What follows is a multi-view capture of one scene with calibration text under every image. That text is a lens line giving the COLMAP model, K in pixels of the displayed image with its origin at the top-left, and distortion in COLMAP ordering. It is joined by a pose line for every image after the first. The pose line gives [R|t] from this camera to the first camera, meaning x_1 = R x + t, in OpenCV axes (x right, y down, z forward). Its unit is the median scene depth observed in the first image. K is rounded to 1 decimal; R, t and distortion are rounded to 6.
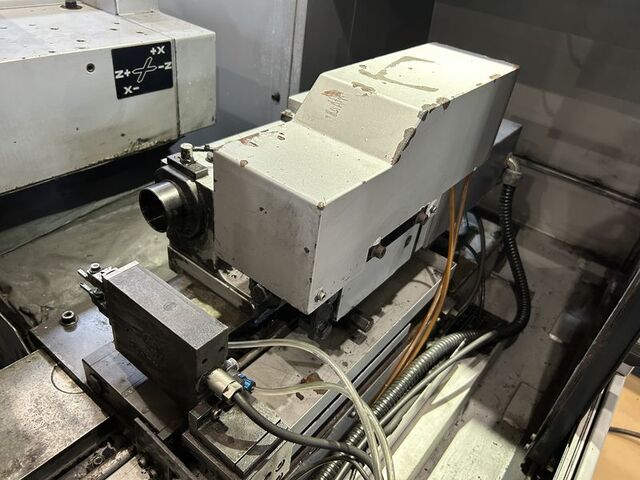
lens RADIAL K [[489.6, 0, 320.0], [0, 489.6, 240.0], [0, 0, 1]] dist [0.067012, -0.078520]
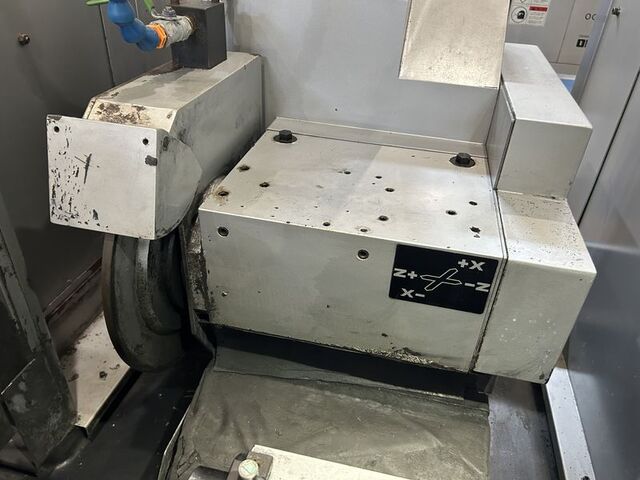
lens RADIAL K [[489.6, 0, 320.0], [0, 489.6, 240.0], [0, 0, 1]] dist [0.067012, -0.078520]
pose [[0.435341, 0.409968, -0.801501, 0.099256], [-0.515598, 0.843361, 0.151328, -0.406002], [0.737995, 0.347373, 0.578529, 0.457945]]
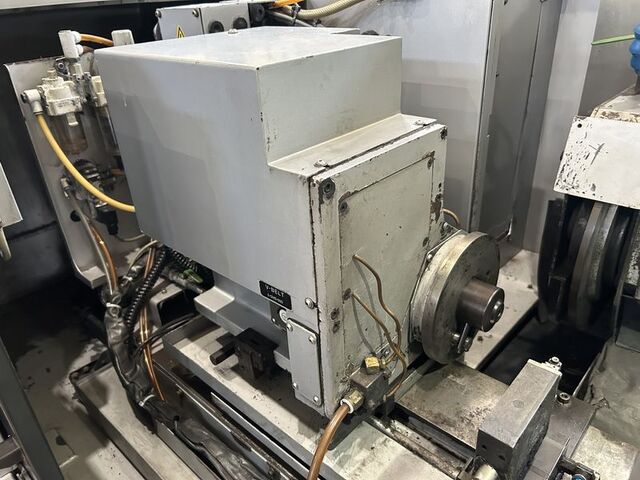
lens RADIAL K [[489.6, 0, 320.0], [0, 489.6, 240.0], [0, 0, 1]] dist [0.067012, -0.078520]
pose [[-0.085001, 0.366118, -0.926678, 0.348114], [-0.540269, 0.764515, 0.351606, -0.163723], [0.837188, 0.530542, 0.132817, 0.124302]]
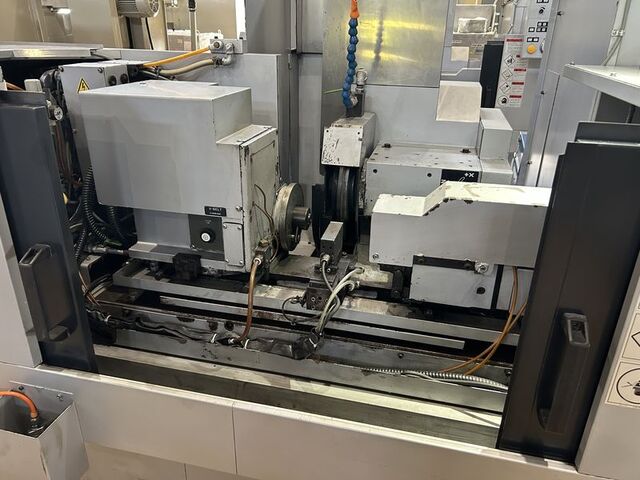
lens RADIAL K [[489.6, 0, 320.0], [0, 489.6, 240.0], [0, 0, 1]] dist [0.067012, -0.078520]
pose [[0.414981, 0.257226, -0.872712, 1.119110], [-0.500835, 0.865378, 0.016913, 0.079184], [0.759576, 0.430066, 0.487943, -0.225224]]
